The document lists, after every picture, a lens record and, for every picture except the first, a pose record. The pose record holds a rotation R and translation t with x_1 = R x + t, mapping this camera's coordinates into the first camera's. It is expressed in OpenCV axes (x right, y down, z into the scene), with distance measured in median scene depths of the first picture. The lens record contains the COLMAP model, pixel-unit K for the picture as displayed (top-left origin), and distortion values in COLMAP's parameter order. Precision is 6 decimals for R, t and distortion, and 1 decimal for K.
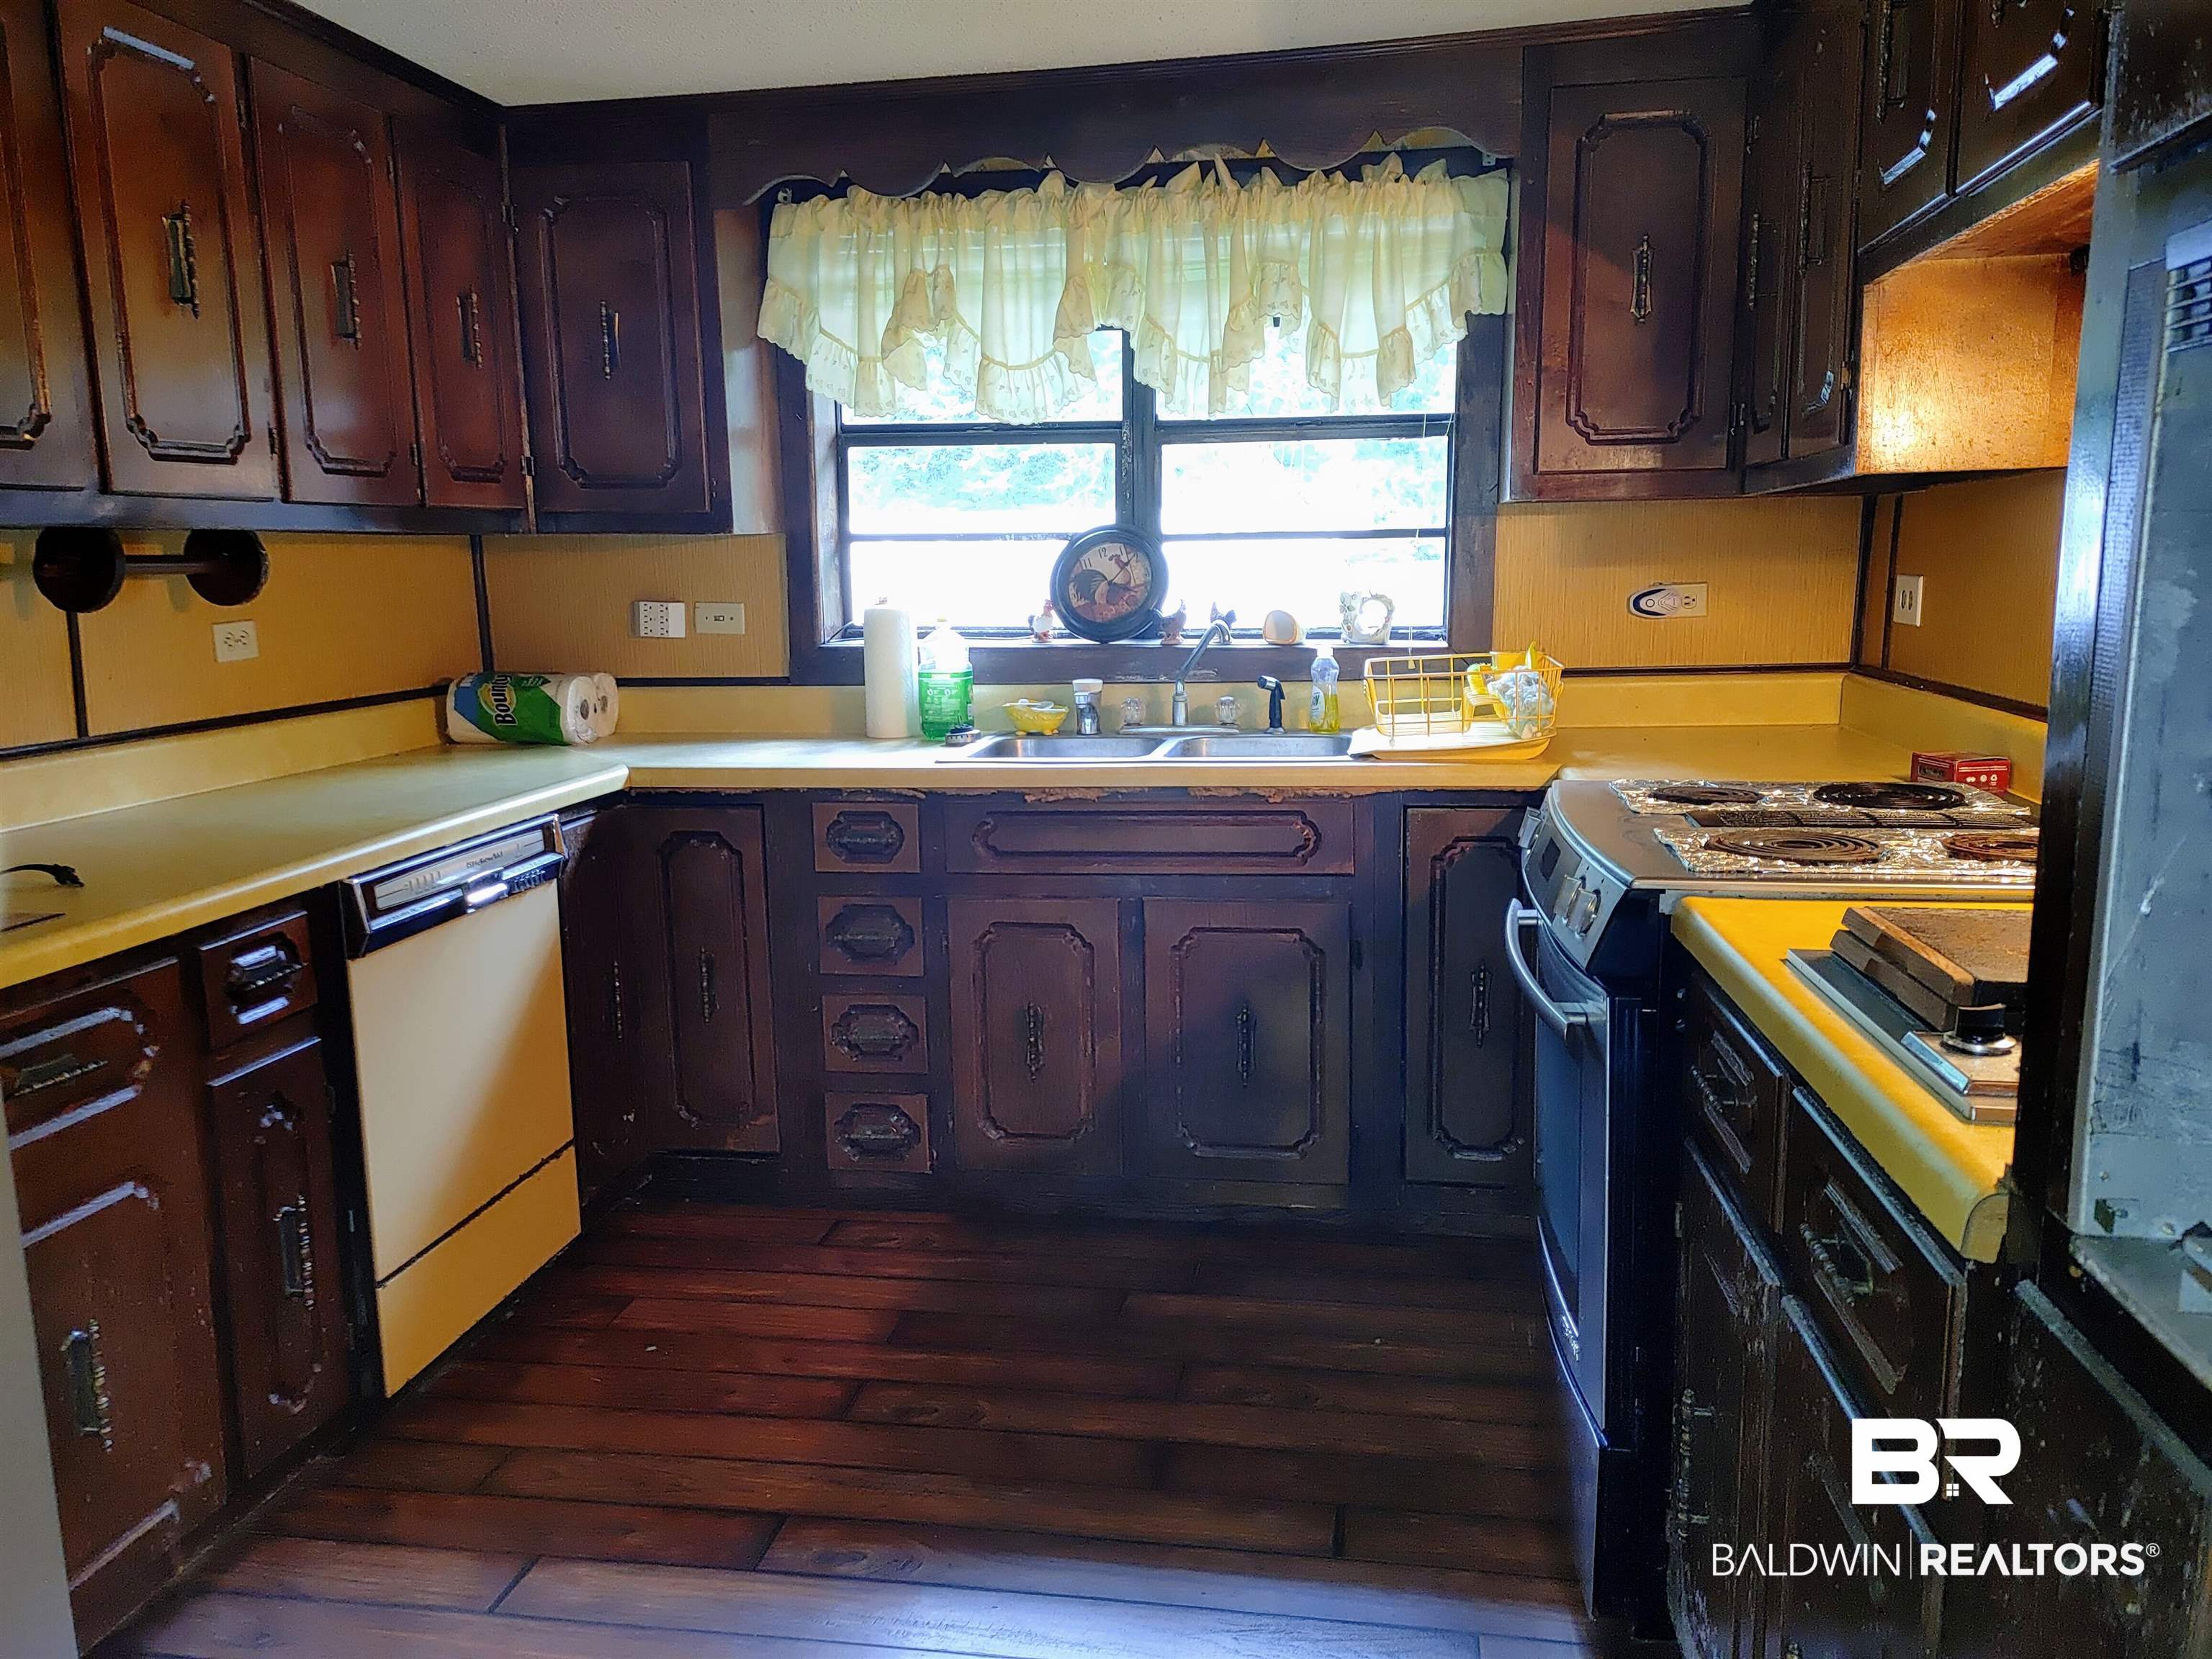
lens RADIAL K [[1655.0, 0, 1103.5], [0, 1655.0, 852.9], [0, 0, 1]] dist [0.021869, 0.003623]
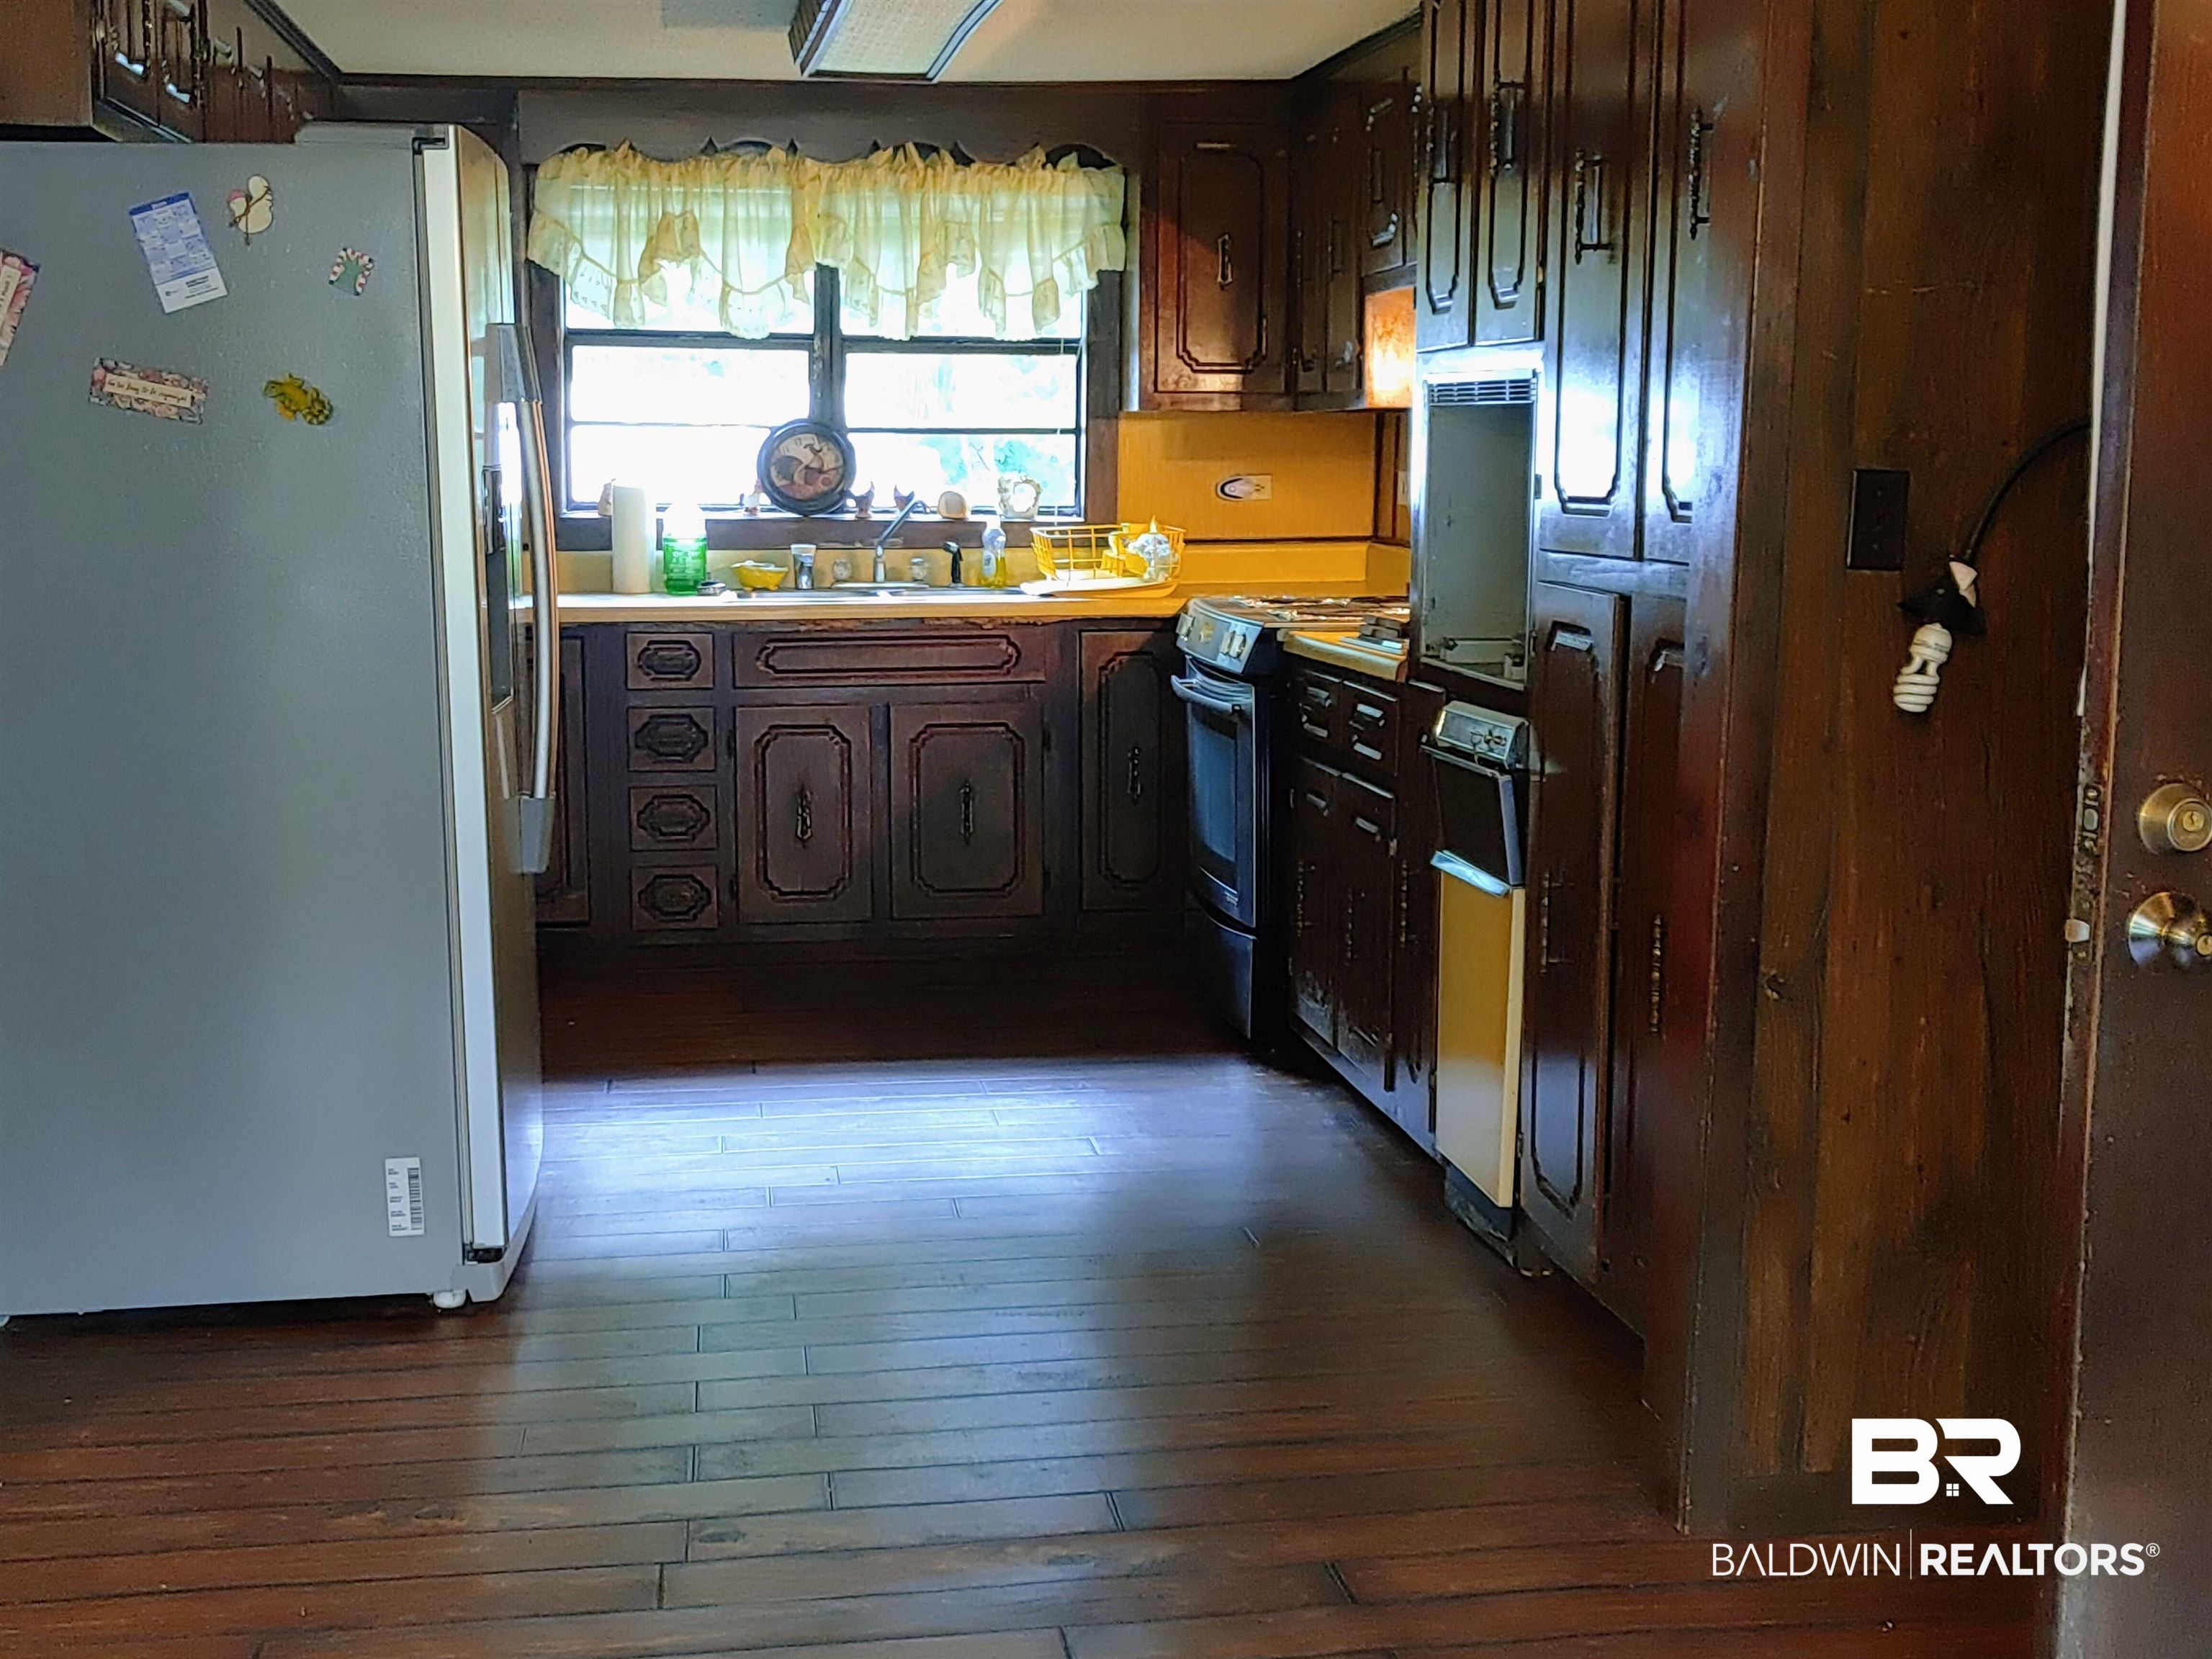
lens RADIAL K [[2808.1, 0, 1106.0], [0, 2808.1, 829.5], [0, 0, 1]] dist [0.052364, -0.022887]
pose [[0.952595, -0.023890, 0.303301, -0.444665], [0.035078, 0.998888, -0.031491, 0.184388], [-0.302211, 0.040637, 0.952374, -1.071296]]
